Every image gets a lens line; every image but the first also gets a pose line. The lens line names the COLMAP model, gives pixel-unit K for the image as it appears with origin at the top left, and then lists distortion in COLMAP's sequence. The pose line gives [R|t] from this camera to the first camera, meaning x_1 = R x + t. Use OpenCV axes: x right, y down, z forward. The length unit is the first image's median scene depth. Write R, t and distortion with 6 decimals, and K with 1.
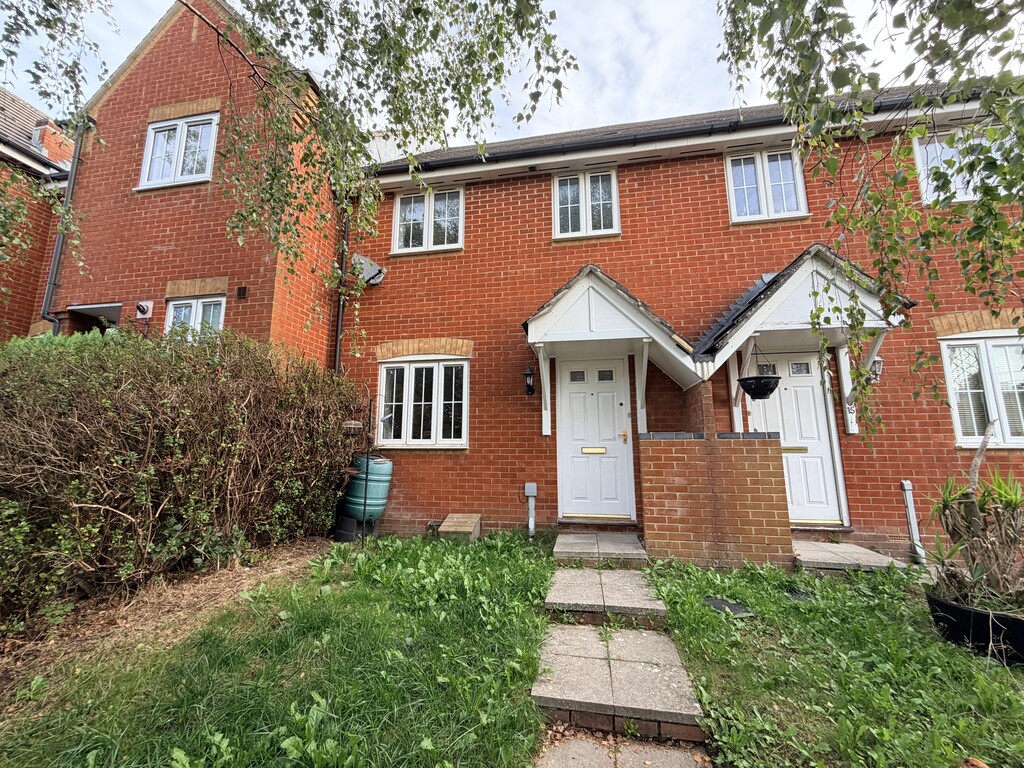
lens RADIAL K [[405.5, 0, 508.7], [0, 405.5, 383.0], [0, 0, 1]] dist [0.001490, -0.000693]
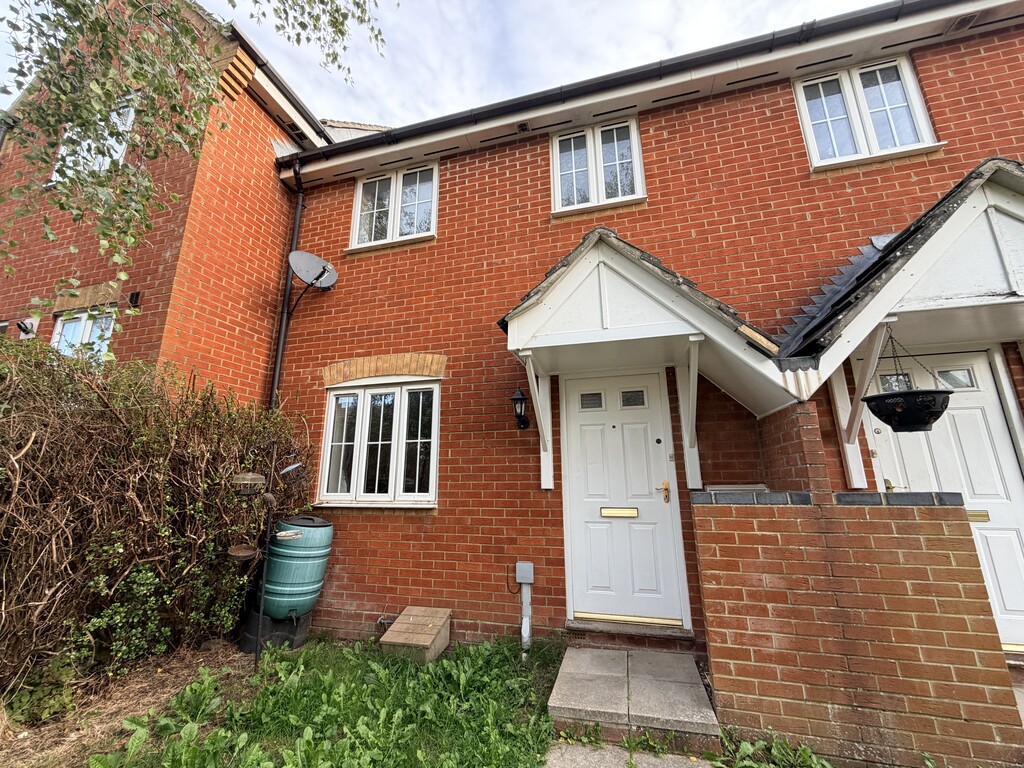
lens RADIAL K [[405.5, 0, 508.4], [0, 405.5, 383.3], [0, 0, 1]] dist [0.001490, -0.000693]
pose [[0.996110, -0.026504, -0.084041, 0.091507], [0.020131, 0.996920, -0.075799, 0.003341], [0.085792, 0.073813, 0.993575, 0.313660]]
